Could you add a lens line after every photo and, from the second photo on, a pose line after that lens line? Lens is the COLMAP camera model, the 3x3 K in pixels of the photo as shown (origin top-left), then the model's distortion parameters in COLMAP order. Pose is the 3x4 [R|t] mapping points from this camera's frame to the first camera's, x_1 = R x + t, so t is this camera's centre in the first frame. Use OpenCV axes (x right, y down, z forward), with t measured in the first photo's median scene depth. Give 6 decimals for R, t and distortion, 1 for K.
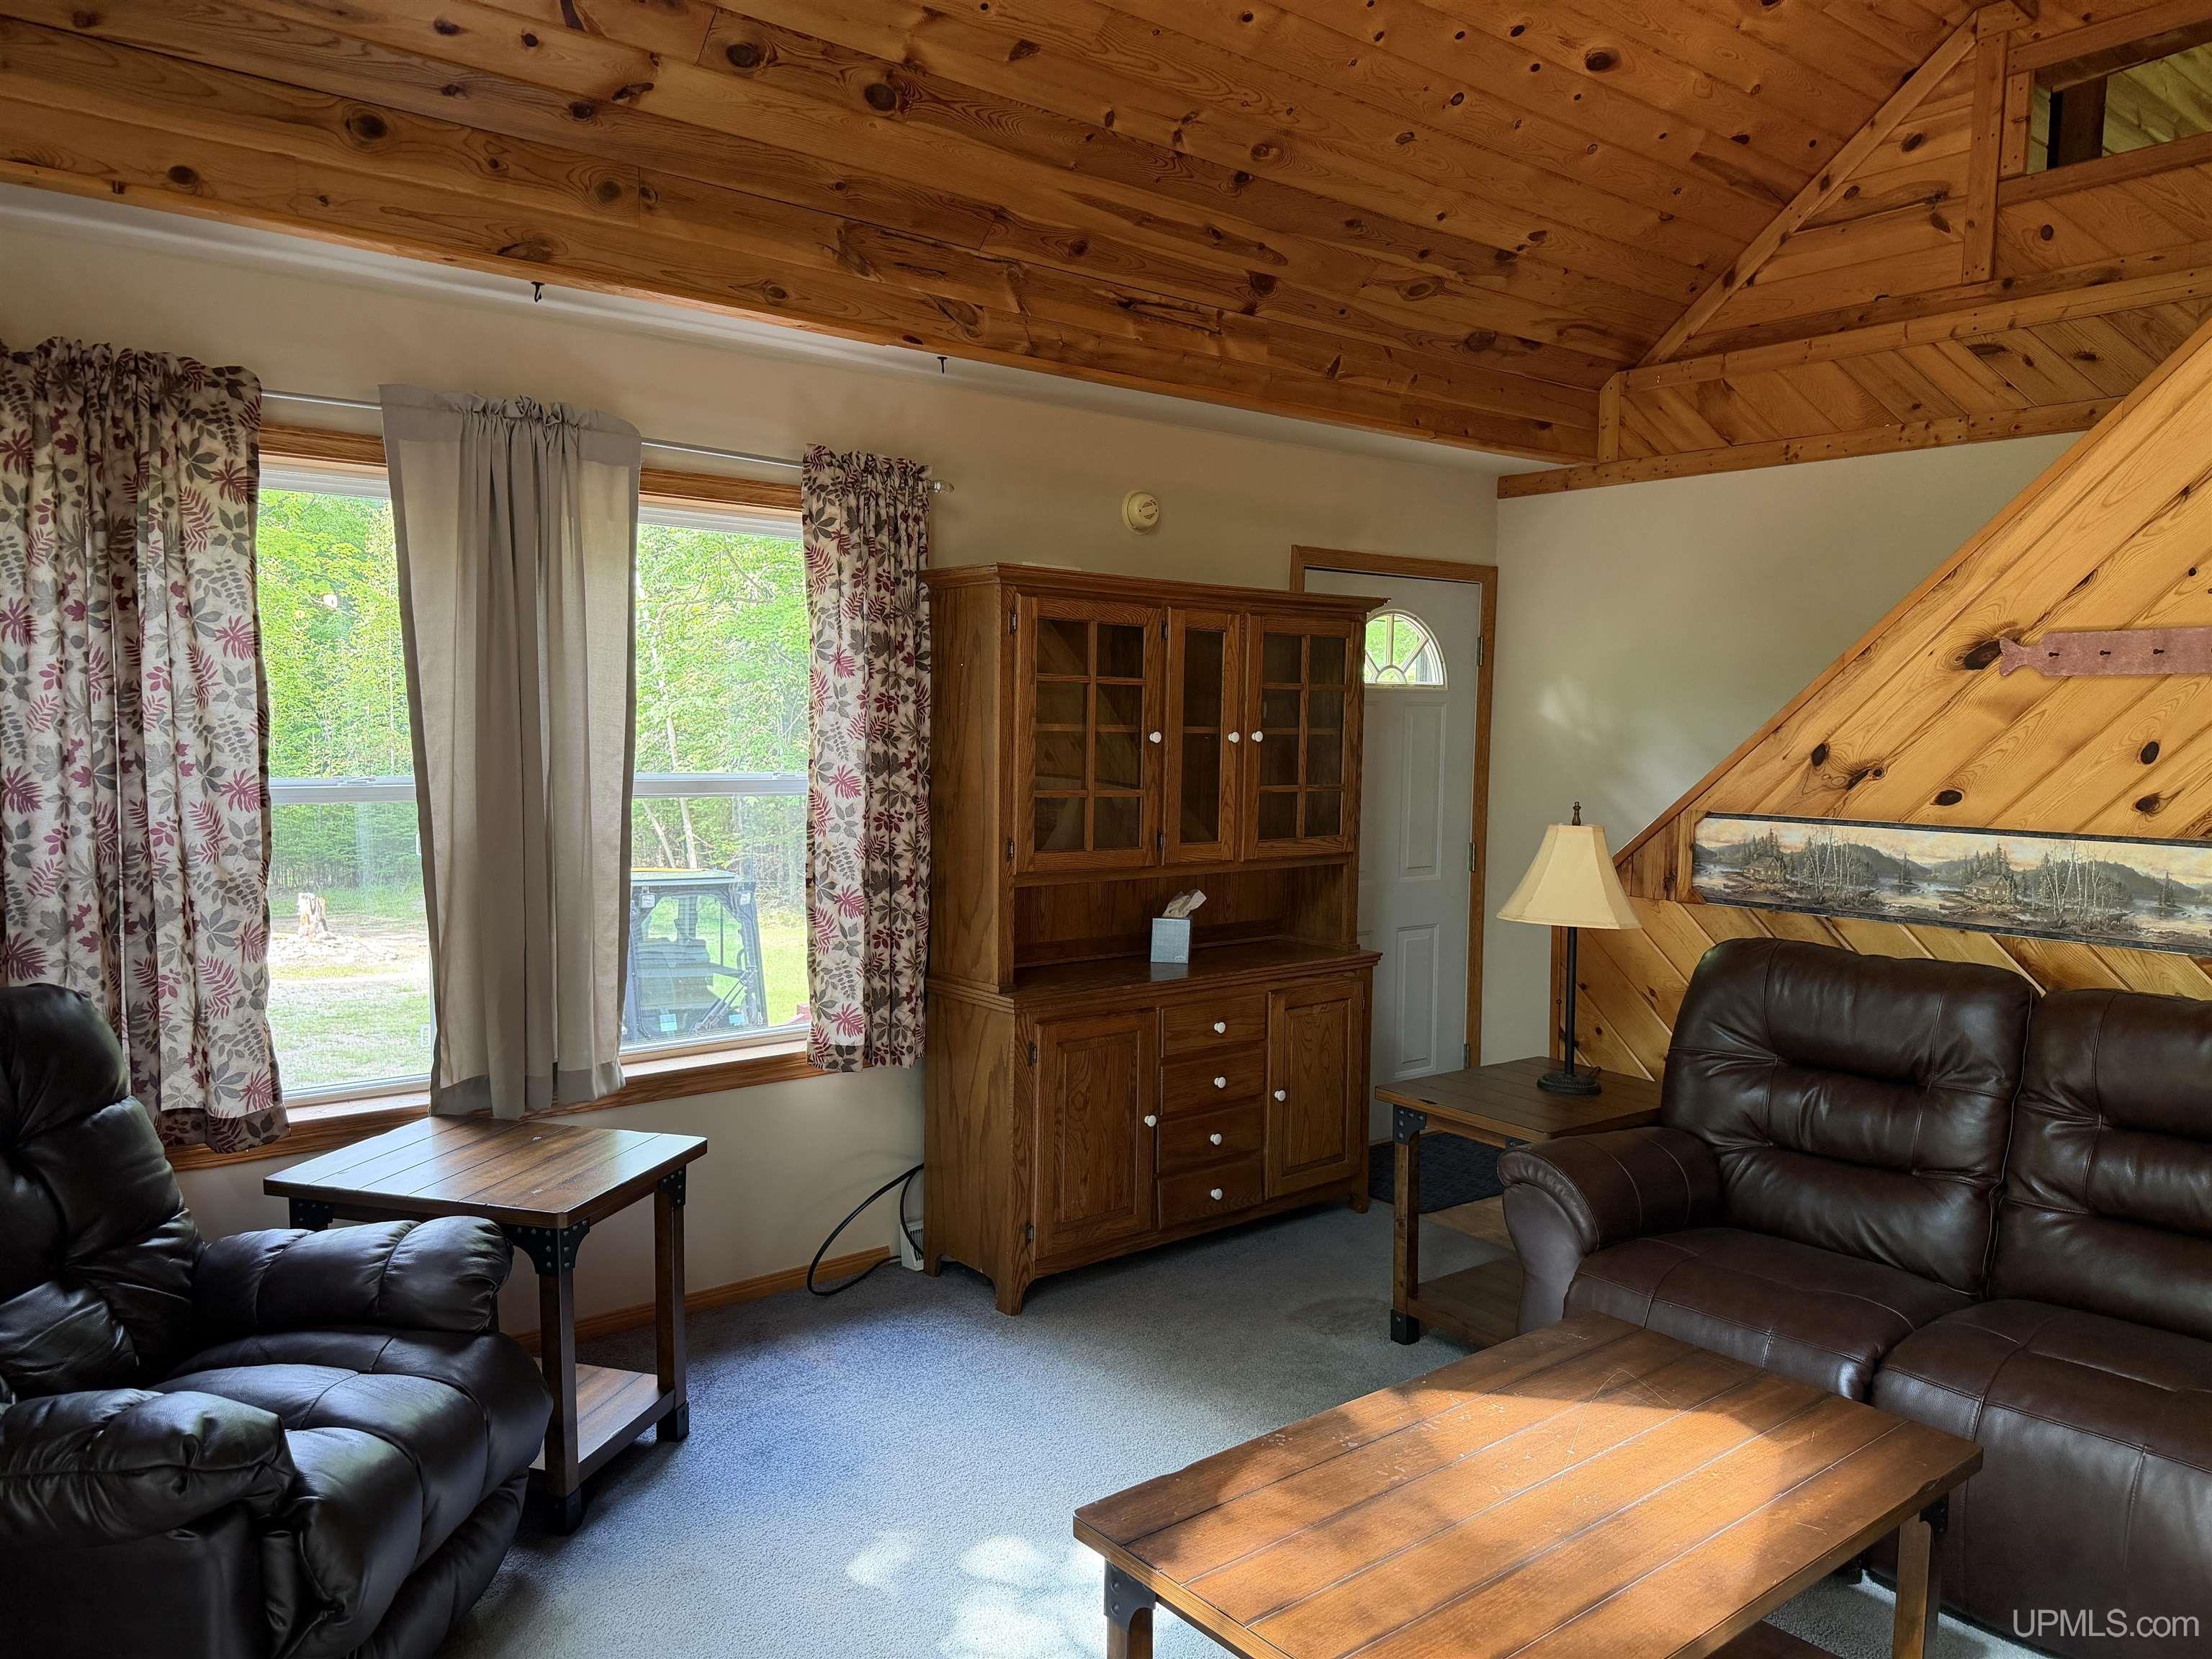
lens RADIAL K [[1566.8, 0, 1122.1], [0, 1566.8, 861.2], [0, 0, 1]] dist [0.069930, -0.087814]
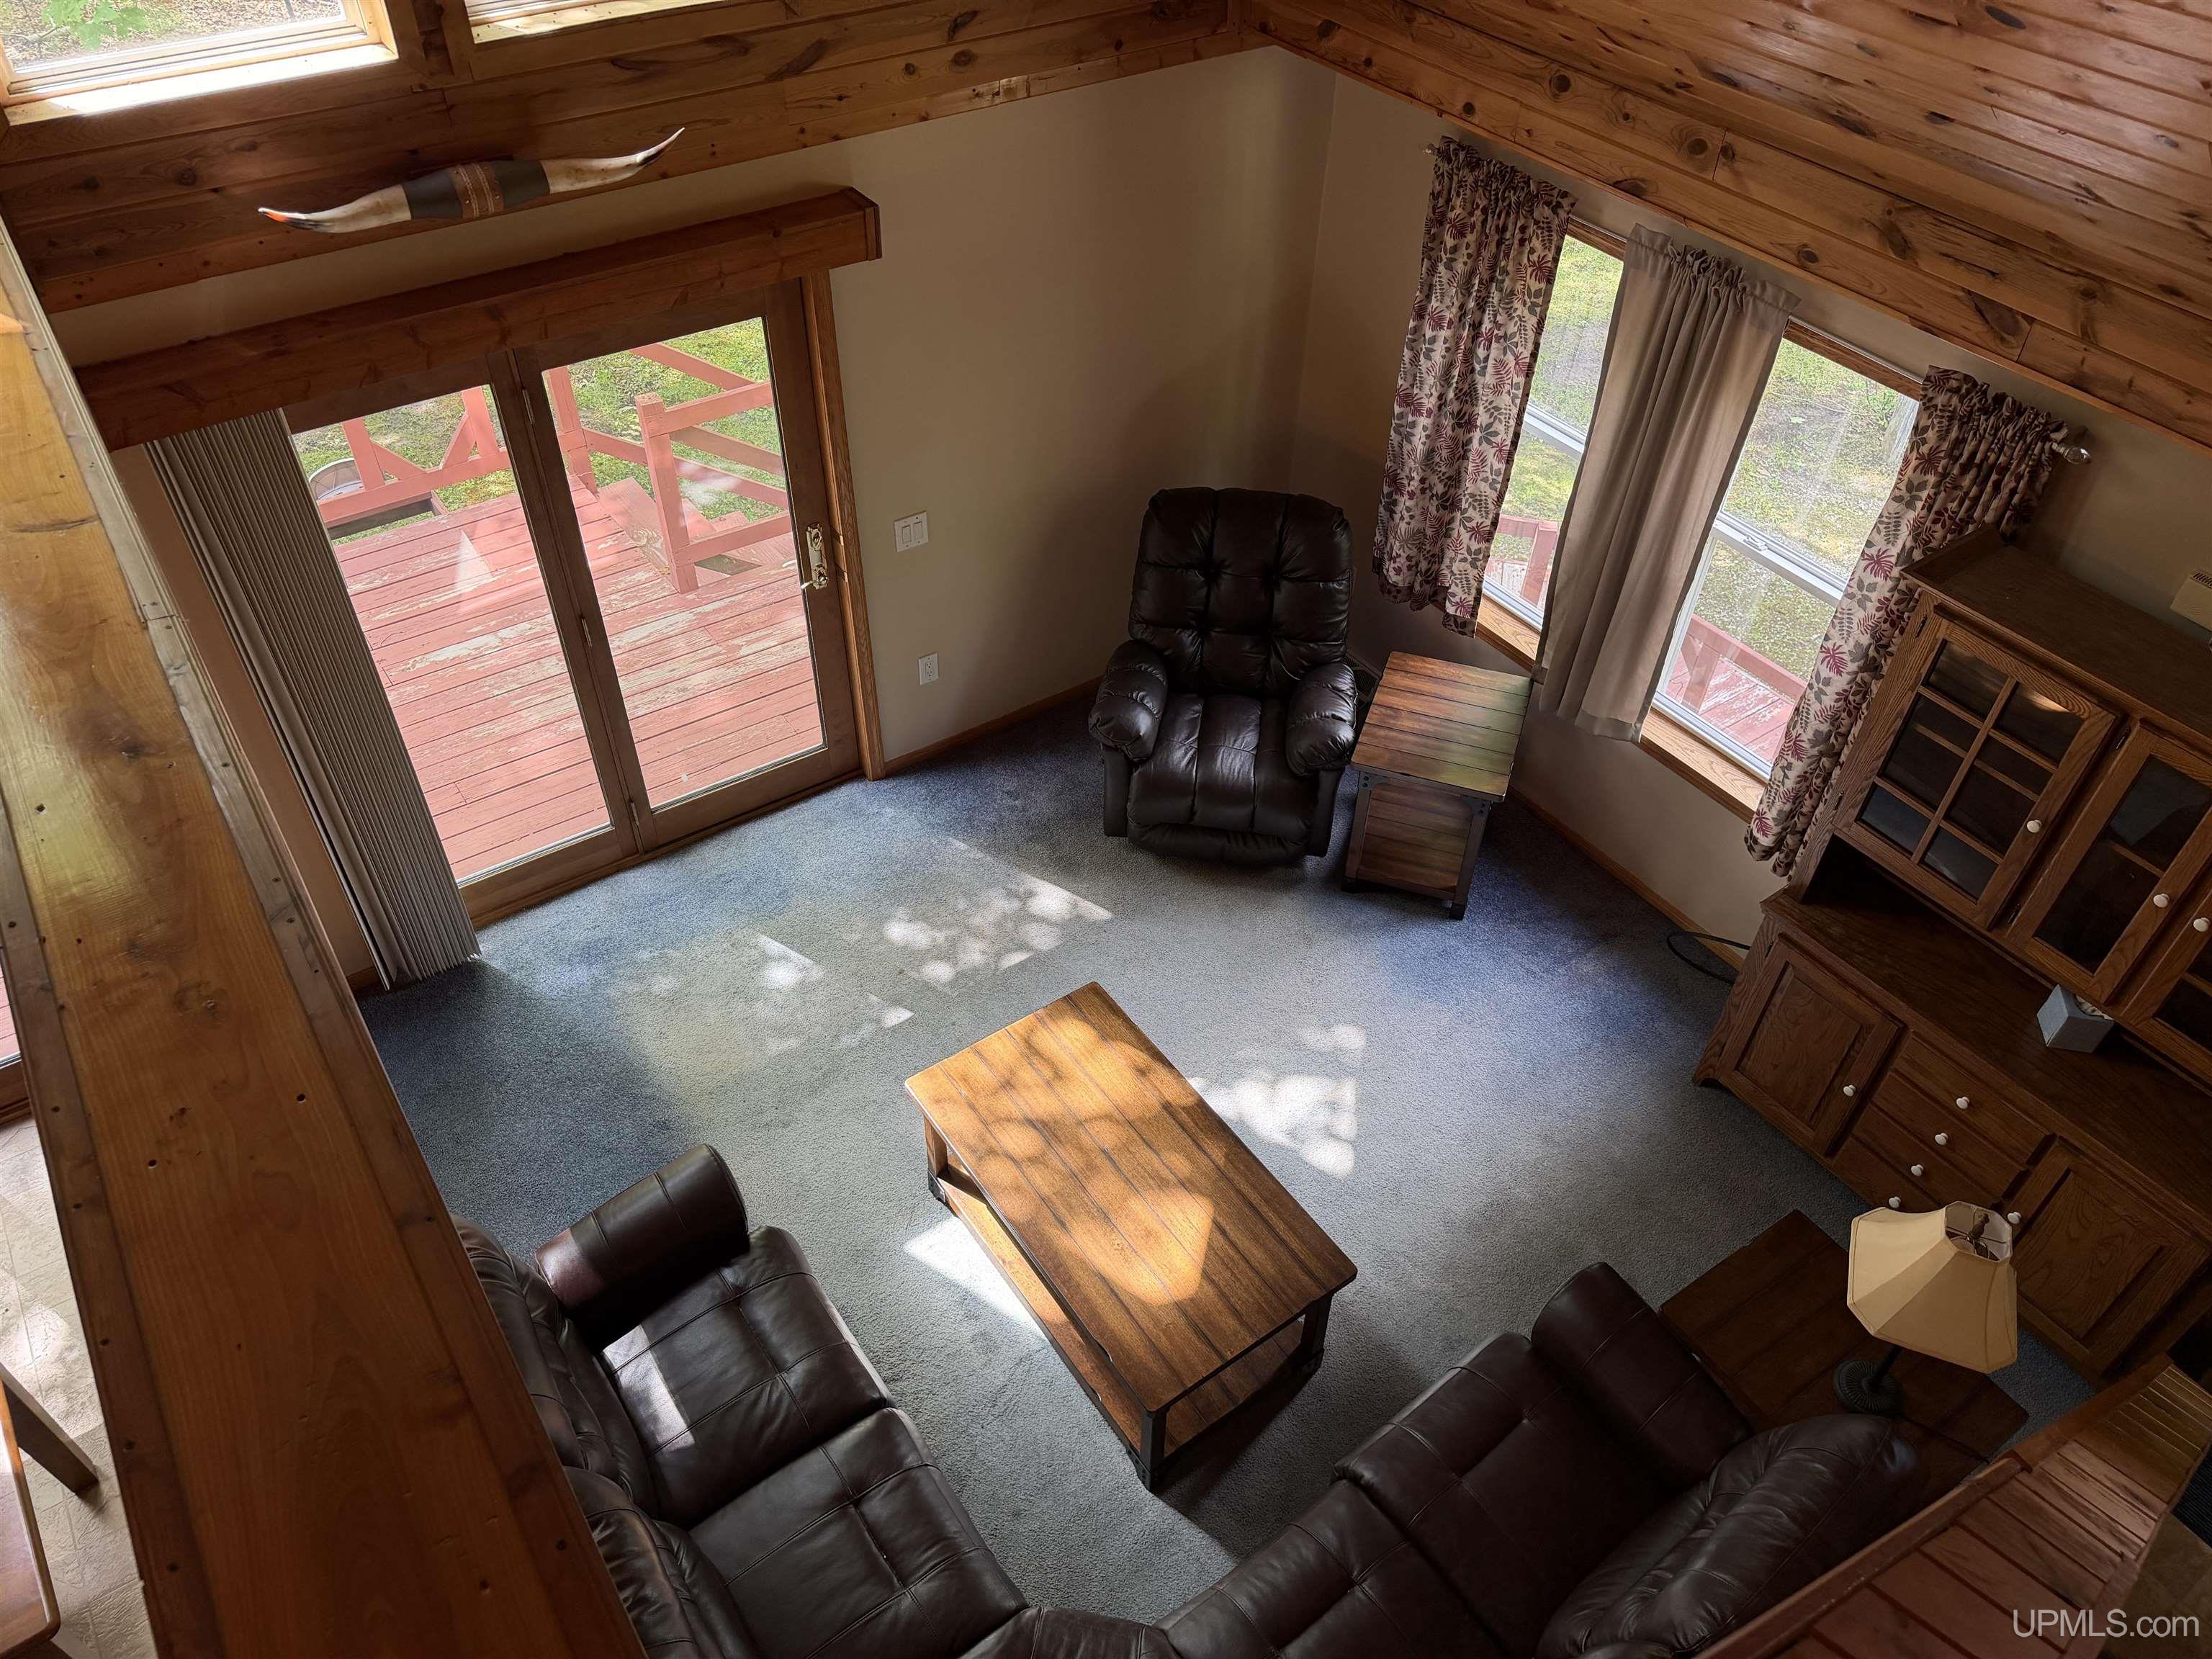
lens RADIAL K [[1566.8, 0, 1102.6], [0, 1566.8, 846.9], [0, 0, 1]] dist [0.069930, -0.087814]
pose [[-0.074024, 0.680740, -0.728775, 0.812785], [-0.107813, 0.721034, 0.684460, -0.706405], [0.991411, 0.129238, 0.020019, 0.526122]]
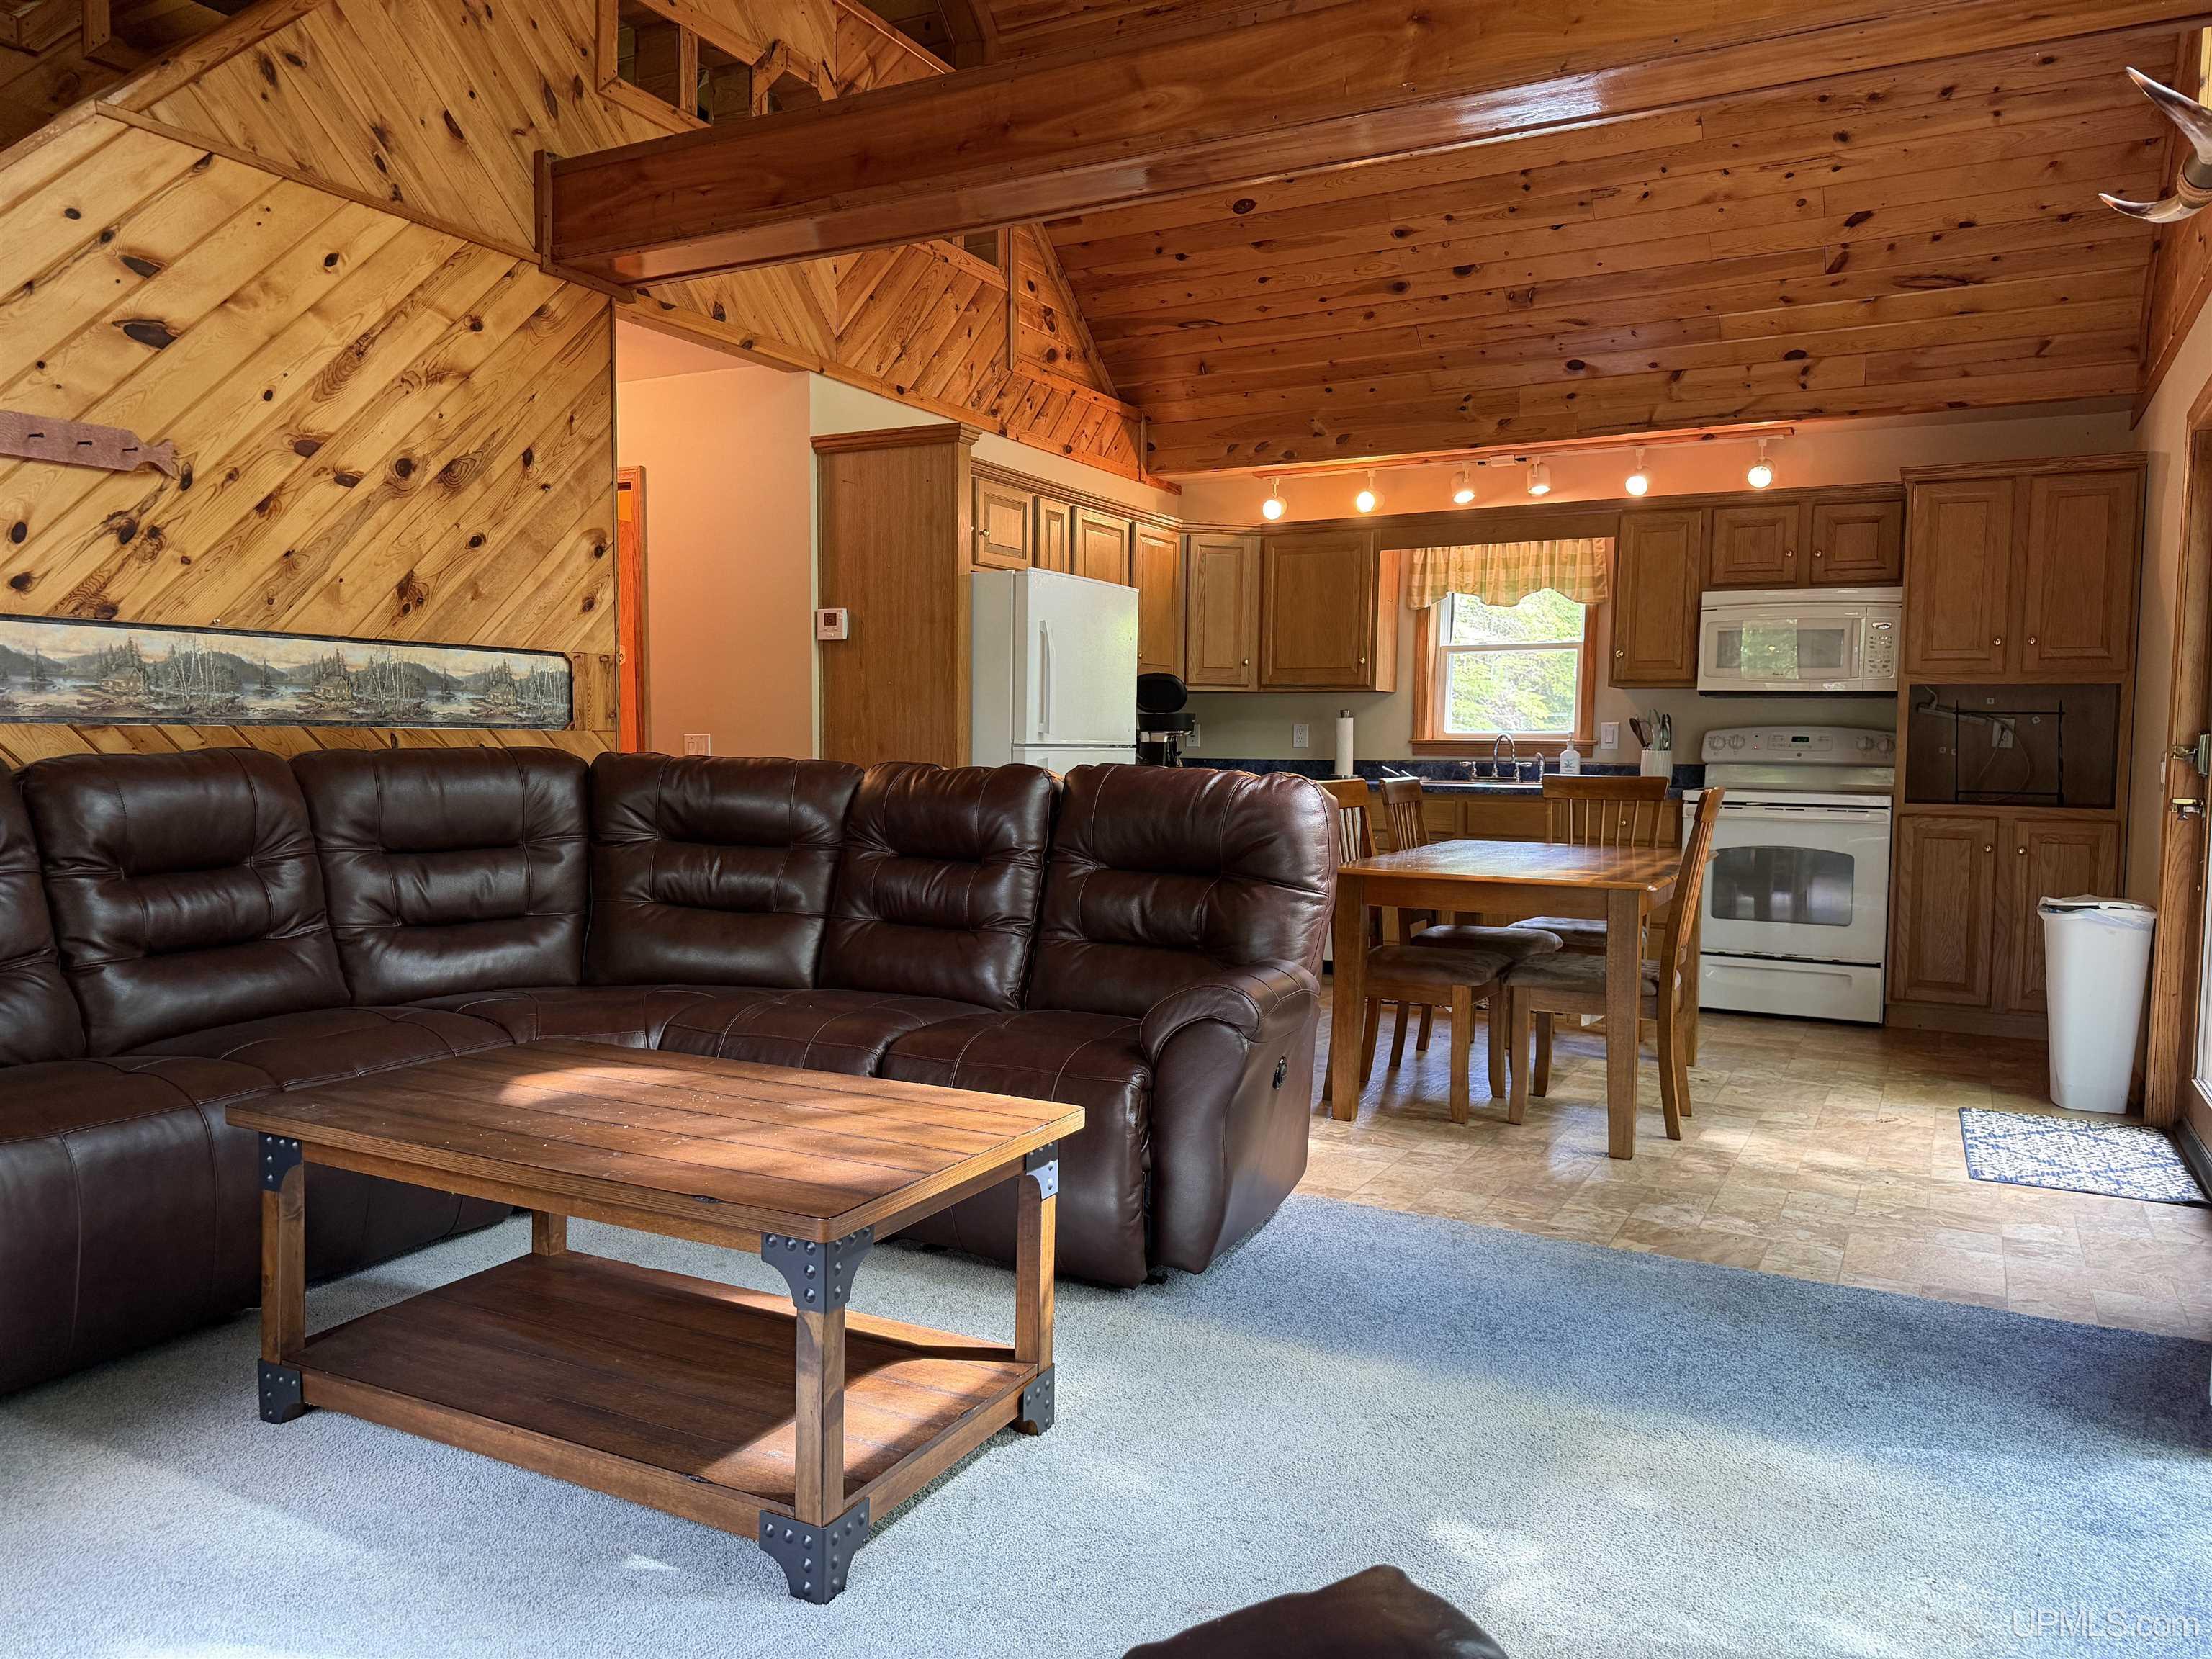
lens RADIAL K [[1566.8, 0, 1098.2], [0, 1566.8, 839.0], [0, 0, 1]] dist [0.069930, -0.087814]
pose [[-0.385072, -0.081065, 0.919320, -0.520353], [0.063693, 0.991425, 0.114102, 0.050052], [-0.920686, 0.102492, -0.376606, 0.664627]]
